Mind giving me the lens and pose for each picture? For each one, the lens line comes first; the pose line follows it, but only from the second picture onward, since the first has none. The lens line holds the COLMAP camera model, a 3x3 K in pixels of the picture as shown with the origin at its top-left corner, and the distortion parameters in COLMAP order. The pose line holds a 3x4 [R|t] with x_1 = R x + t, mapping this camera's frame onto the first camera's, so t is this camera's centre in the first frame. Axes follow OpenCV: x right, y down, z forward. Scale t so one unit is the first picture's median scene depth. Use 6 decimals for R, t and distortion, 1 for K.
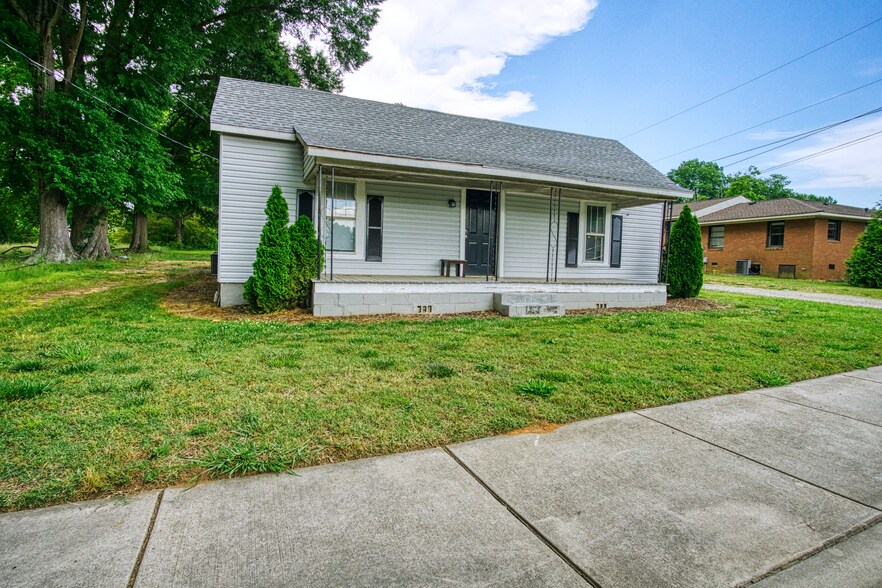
lens RADIAL K [[472.3, 0, 441.0], [0, 472.3, 294.0], [0, 0, 1]] dist [0.002073, 0.000581]
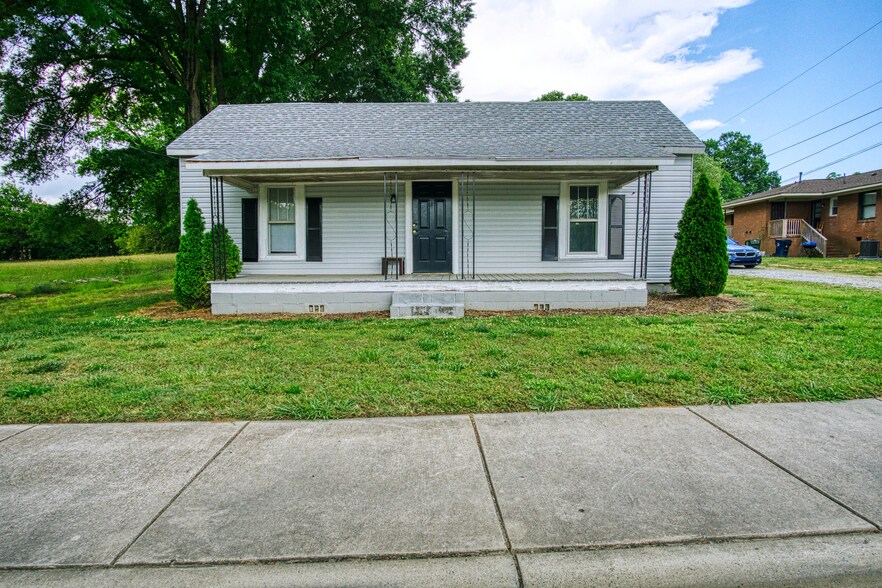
lens RADIAL K [[472.3, 0, 441.0], [0, 472.3, 294.0], [0, 0, 1]] dist [0.002073, 0.000581]
pose [[0.911949, -0.000804, -0.410303, 0.489706], [0.004160, 0.999965, 0.007286, -0.003898], [0.410283, -0.008352, 0.911920, 0.155050]]
